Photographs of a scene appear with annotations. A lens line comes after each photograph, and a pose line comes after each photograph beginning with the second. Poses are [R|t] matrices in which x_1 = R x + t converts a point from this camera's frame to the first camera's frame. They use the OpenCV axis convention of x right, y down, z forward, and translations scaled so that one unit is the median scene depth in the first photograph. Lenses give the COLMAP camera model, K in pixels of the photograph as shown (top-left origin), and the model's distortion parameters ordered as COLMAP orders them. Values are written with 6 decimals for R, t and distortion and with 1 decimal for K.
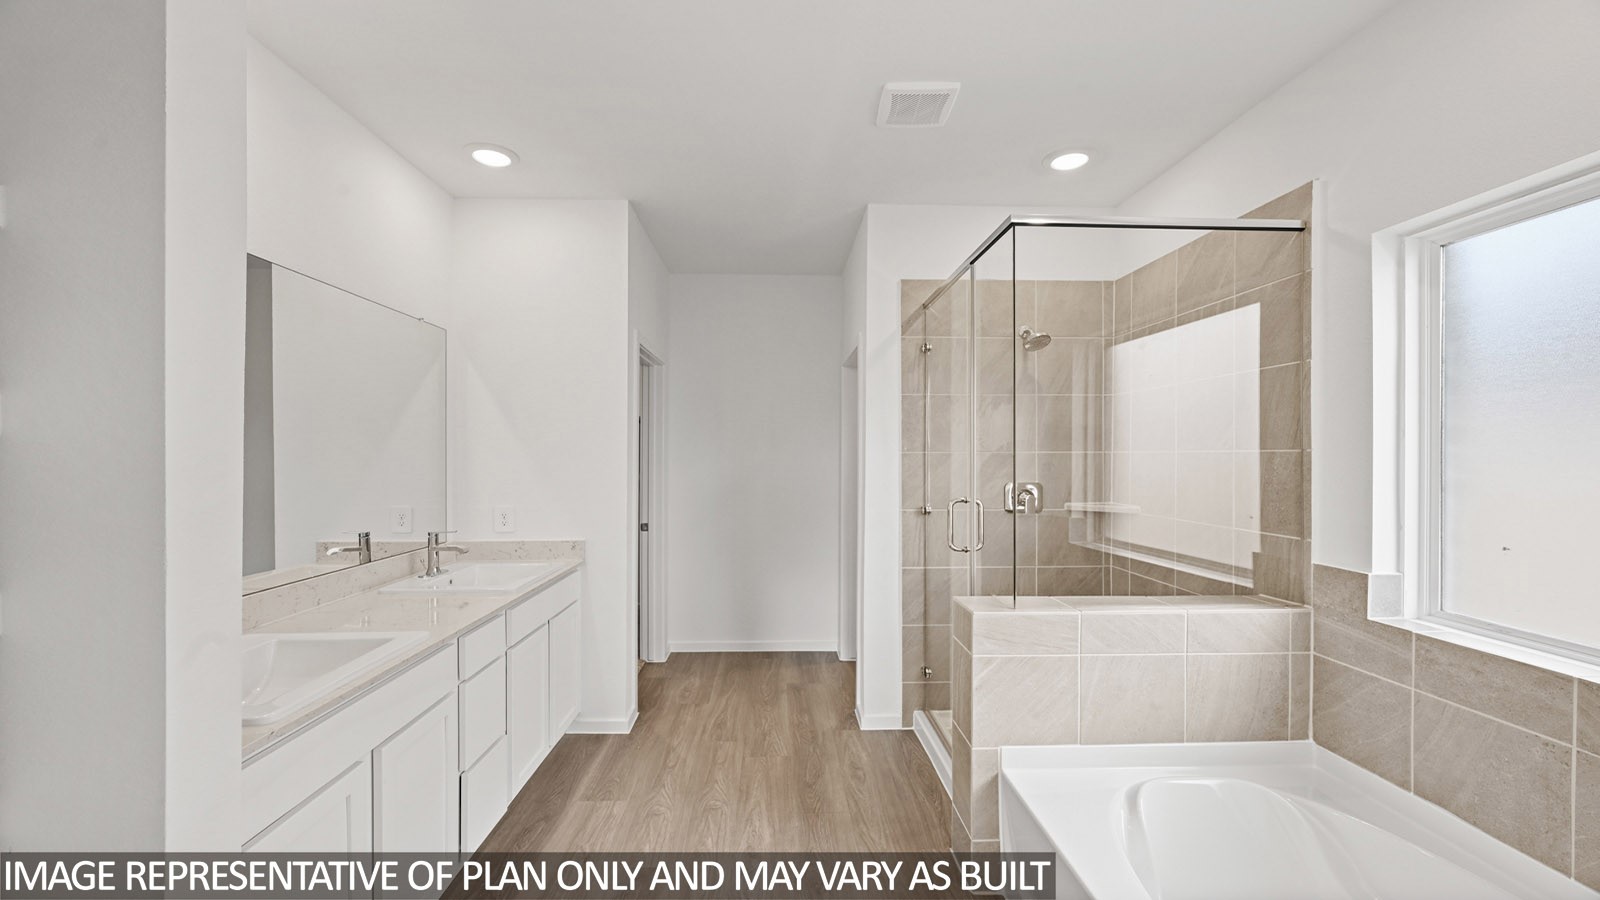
lens RADIAL K [[630.5, 0, 801.5], [0, 630.5, 455.9], [0, 0, 1]] dist [-0.000156, 0.000295]
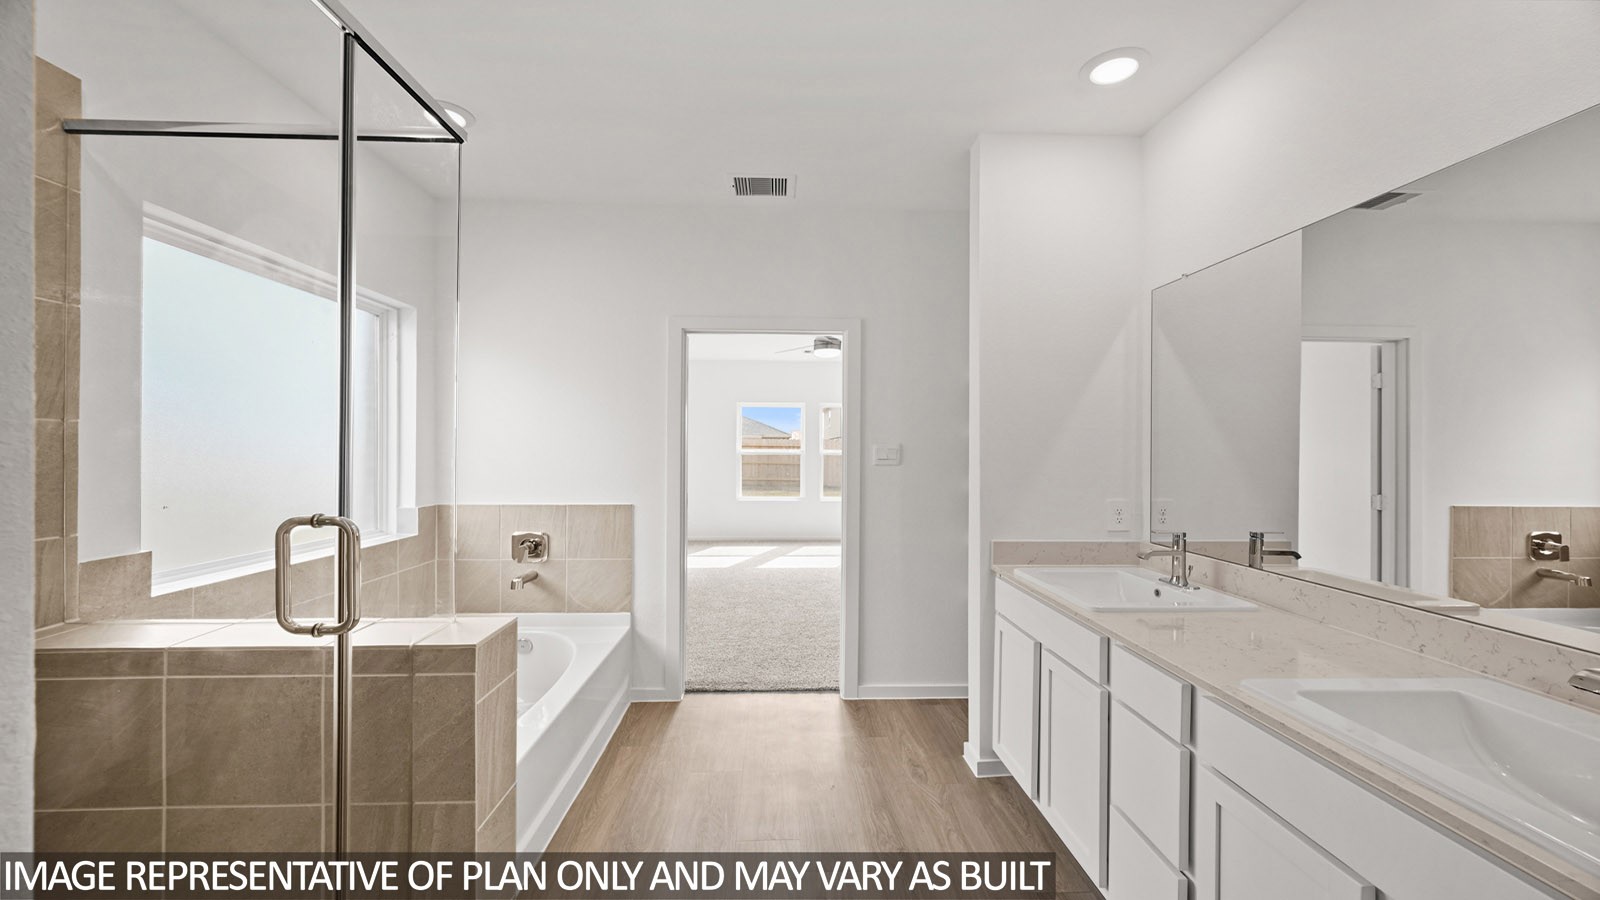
lens RADIAL K [[630.5, 0, 801.5], [0, 630.5, 455.9], [0, 0, 1]] dist [-0.000156, 0.000295]
pose [[-0.999915, -0.010902, 0.007159, -0.070839], [-0.010845, 0.999910, 0.007934, 0.012992], [-0.007245, 0.007856, -0.999943, 1.198027]]
